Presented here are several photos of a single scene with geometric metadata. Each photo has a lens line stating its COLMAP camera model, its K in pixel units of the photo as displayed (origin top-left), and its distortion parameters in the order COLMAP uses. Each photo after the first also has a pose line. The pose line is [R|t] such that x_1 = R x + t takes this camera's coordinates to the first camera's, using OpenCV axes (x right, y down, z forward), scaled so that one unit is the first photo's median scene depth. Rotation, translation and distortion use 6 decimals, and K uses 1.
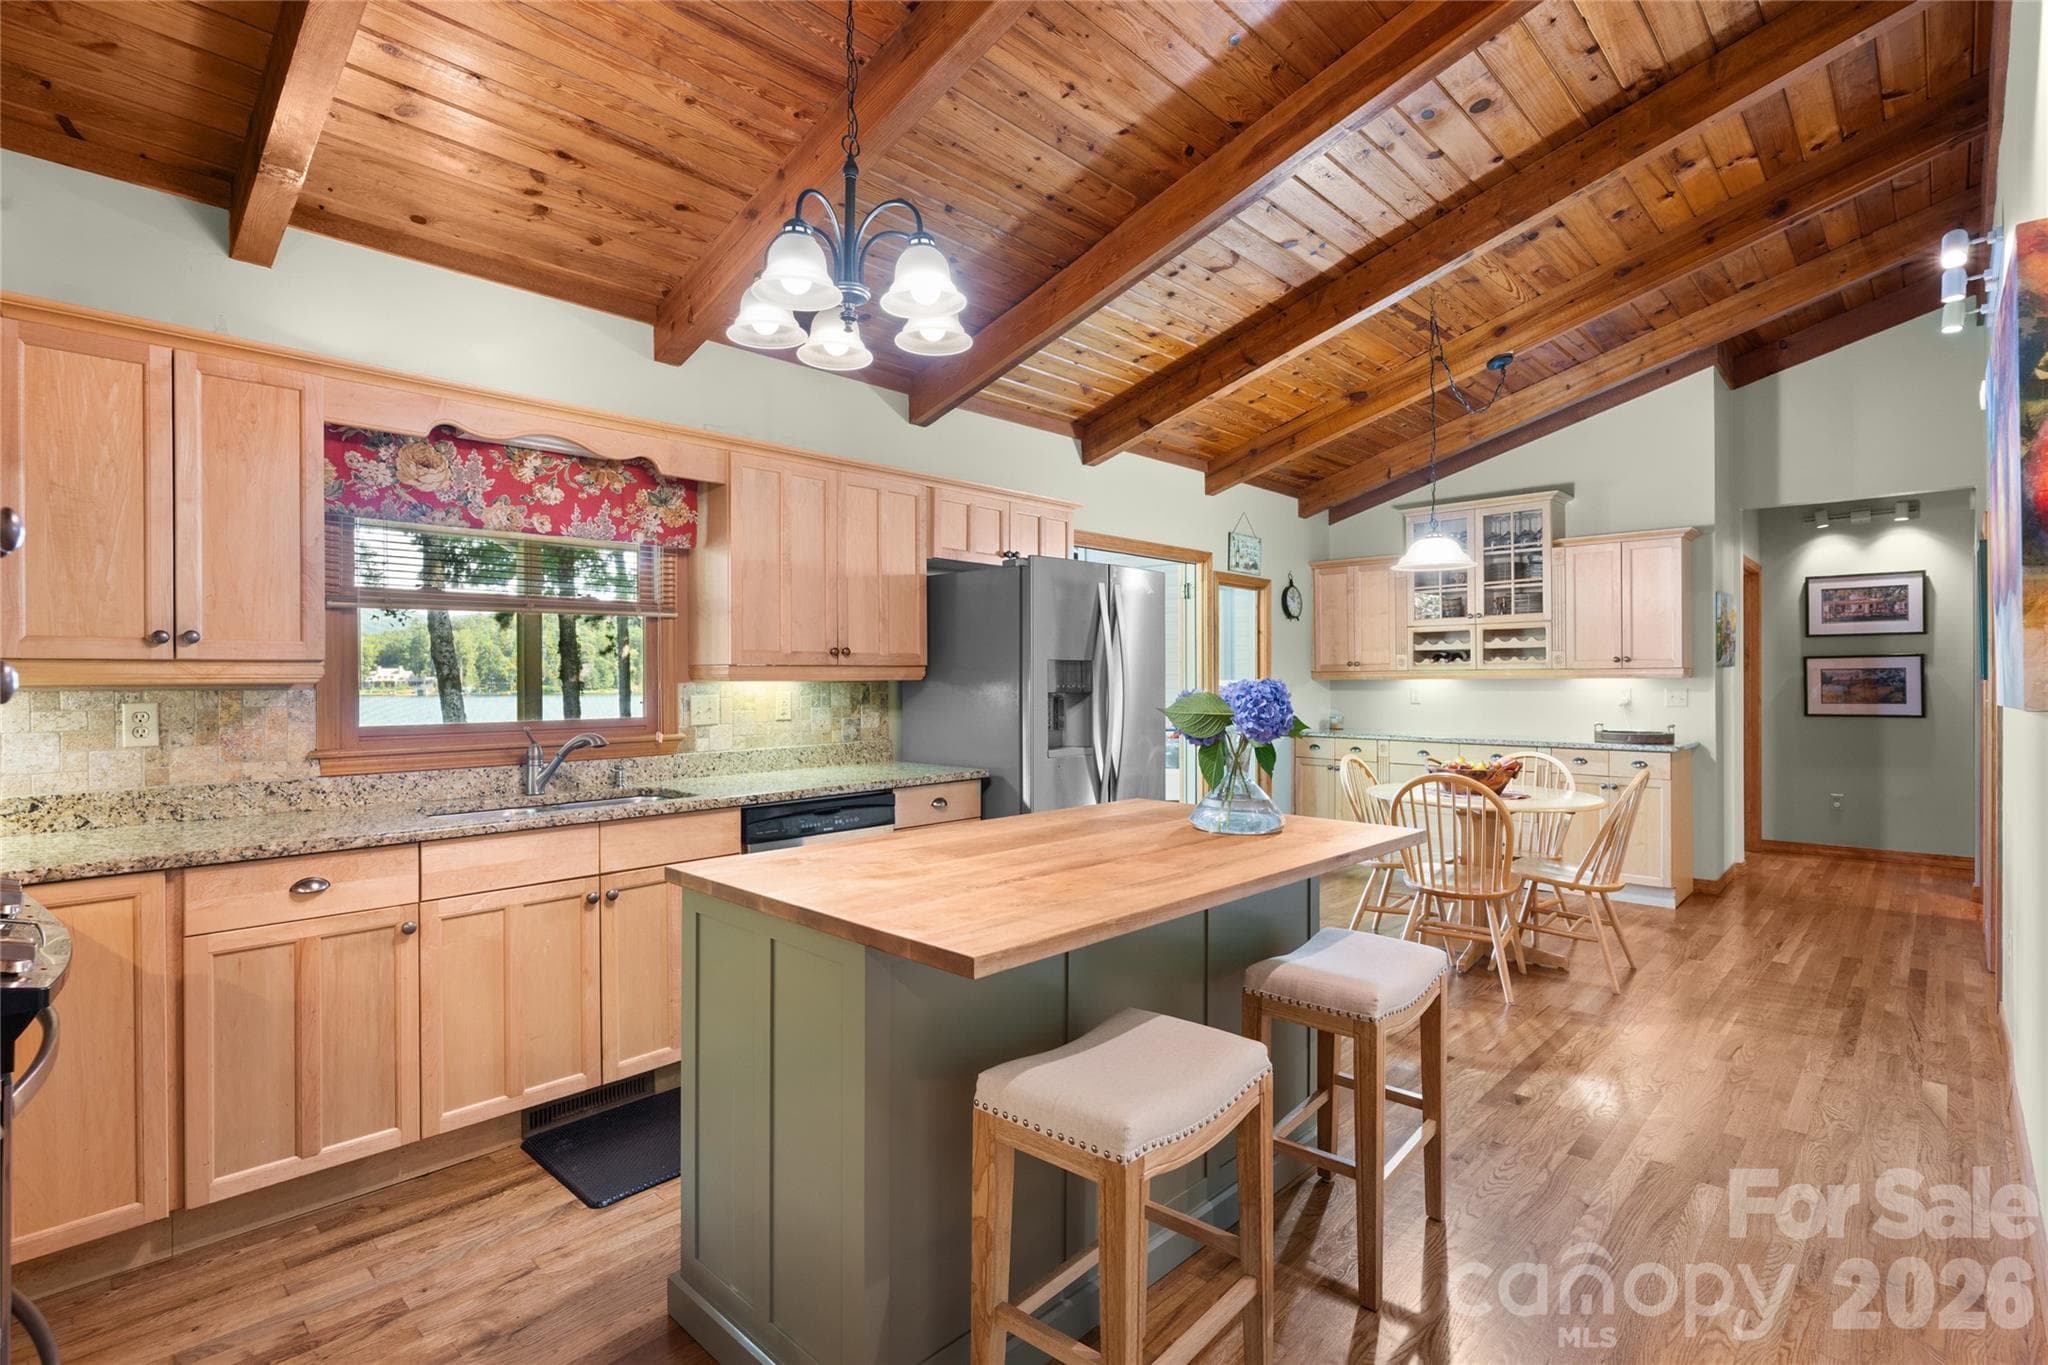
lens RADIAL K [[986.4, 0, 1021.6], [0, 986.4, 671.5], [0, 0, 1]] dist [0.016441, -0.001610]
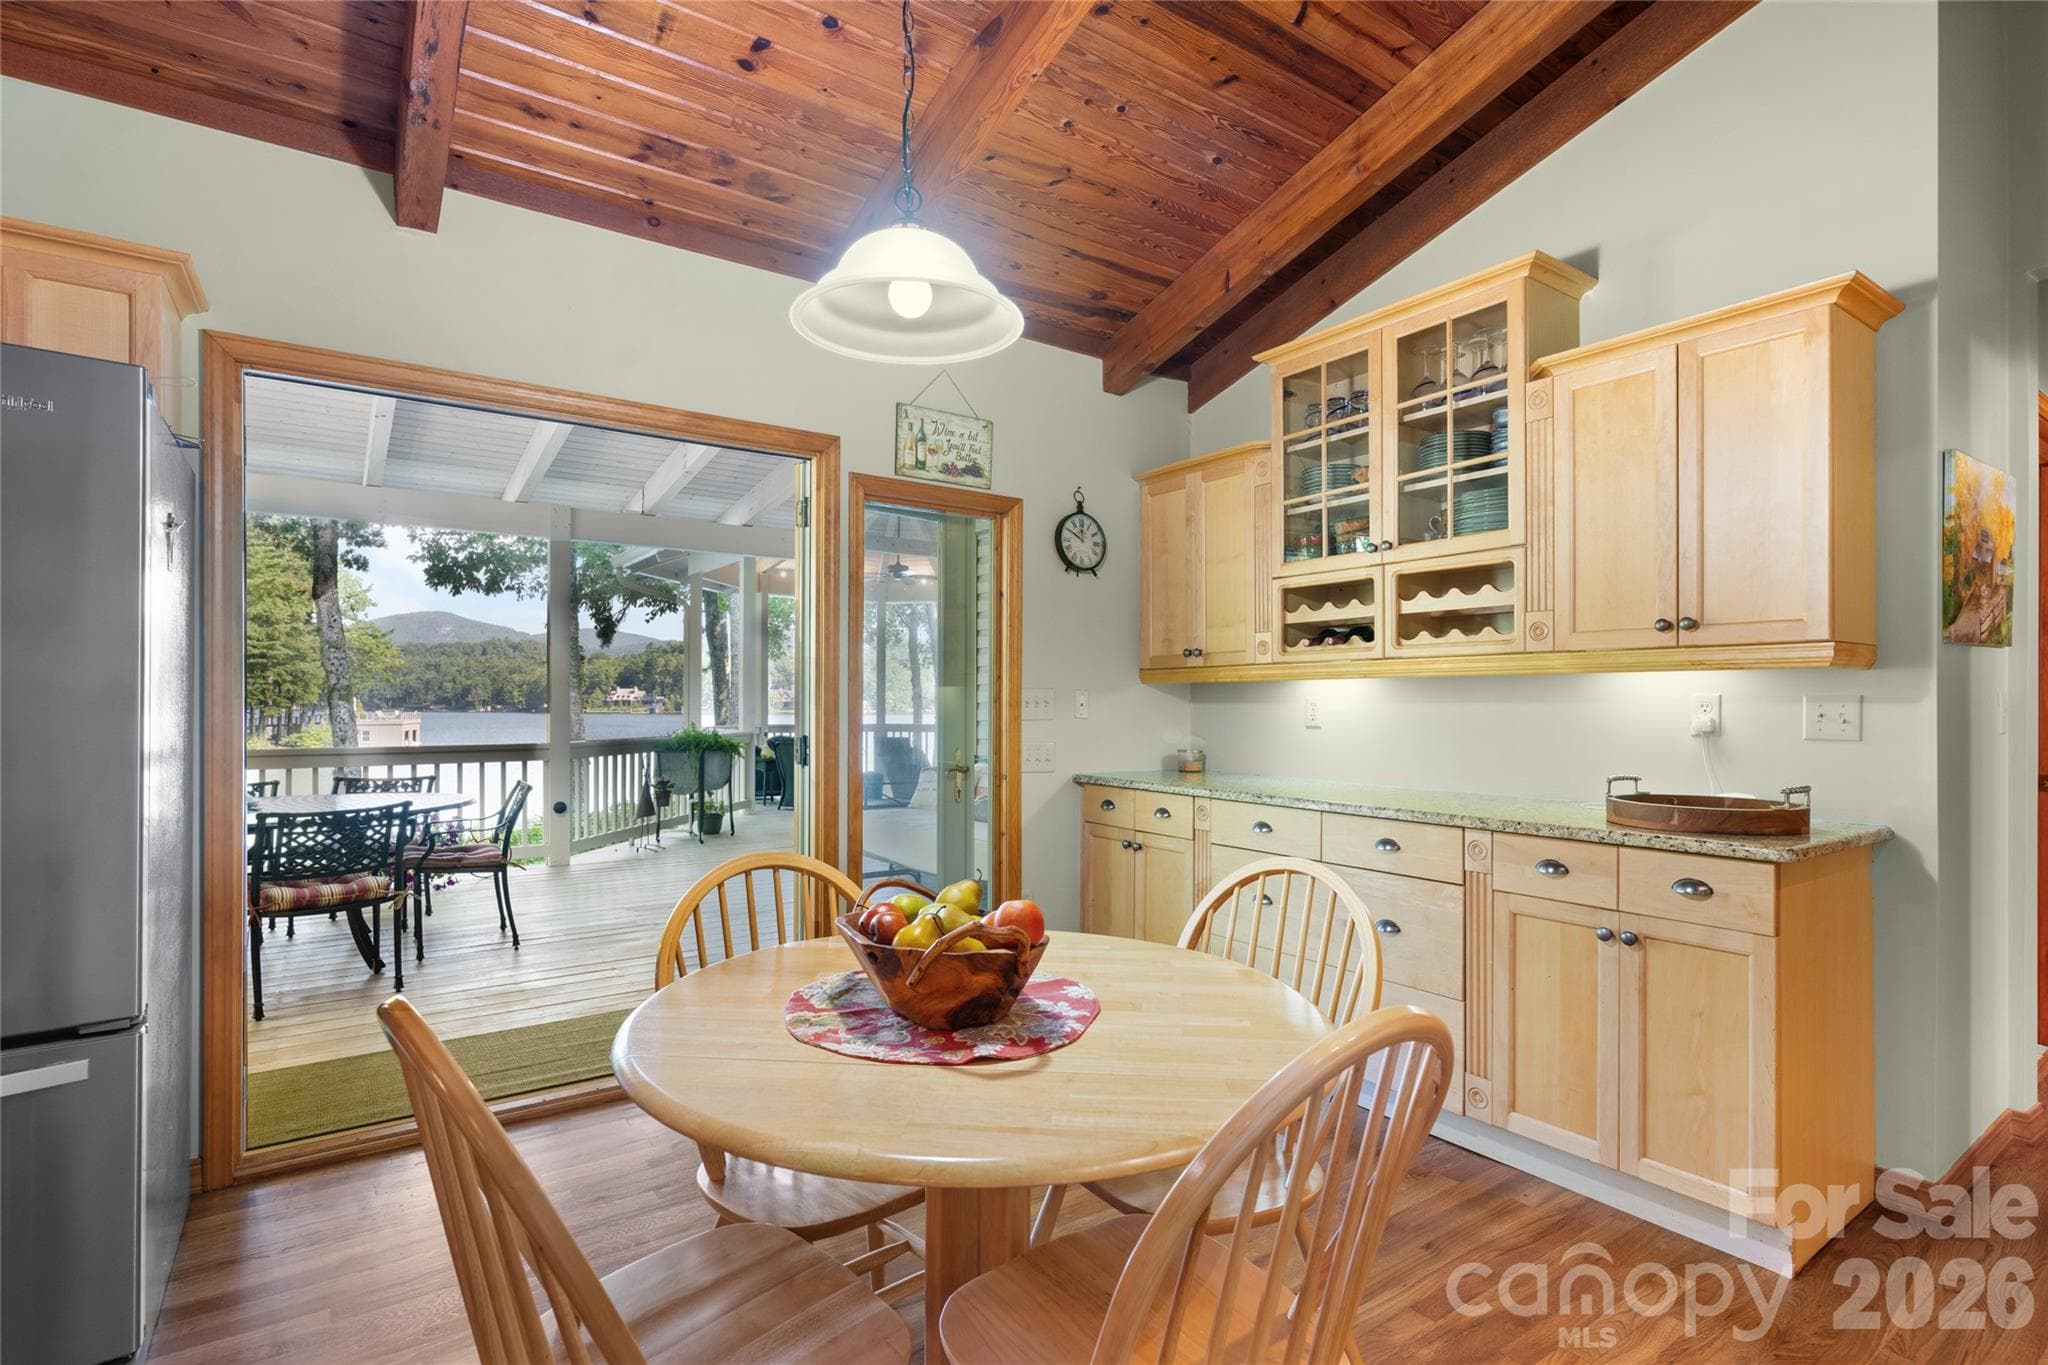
lens RADIAL K [[986.4, 0, 1015.2], [0, 986.4, 690.8], [0, 0, 1]] dist [0.016441, -0.001610]
pose [[0.980960, 0.002415, -0.194194, 0.379294], [-0.002806, 0.999995, -0.001742, 0.015581], [0.194189, 0.002254, 0.980962, 0.492080]]
